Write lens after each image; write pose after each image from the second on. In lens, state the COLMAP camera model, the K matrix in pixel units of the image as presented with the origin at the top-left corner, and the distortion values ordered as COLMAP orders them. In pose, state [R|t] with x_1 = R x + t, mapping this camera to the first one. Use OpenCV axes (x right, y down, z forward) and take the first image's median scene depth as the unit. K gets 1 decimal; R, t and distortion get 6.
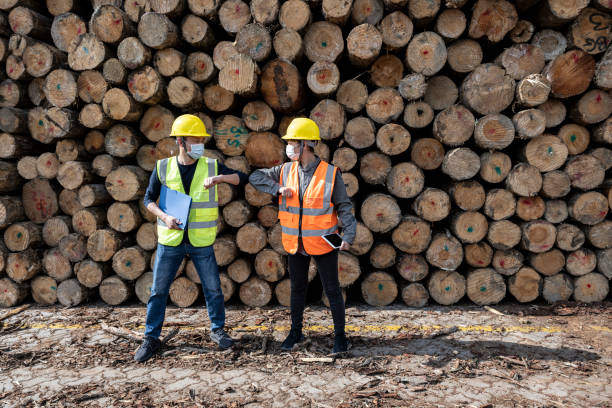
lens RADIAL K [[395.6, 0, 306.0], [0, 395.6, 204.0], [0, 0, 1]] dist [-0.001992, -0.000458]
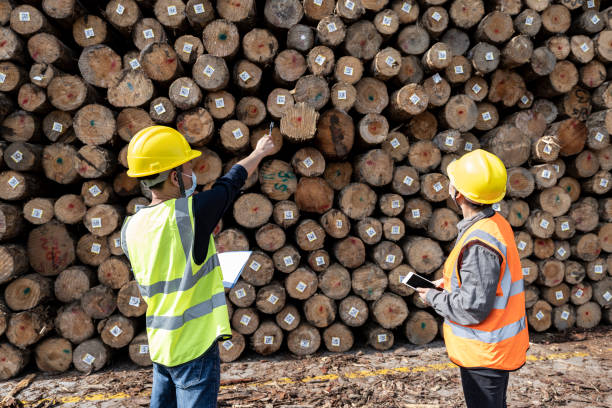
lens RADIAL K [[395.6, 0, 306.0], [0, 395.6, 204.0], [0, 0, 1]] dist [-0.001992, -0.000458]
pose [[0.972650, 0.006864, 0.232175, -0.369586], [0.014606, 0.995778, -0.090625, -0.022372], [-0.231816, 0.091537, 0.968443, 0.025272]]
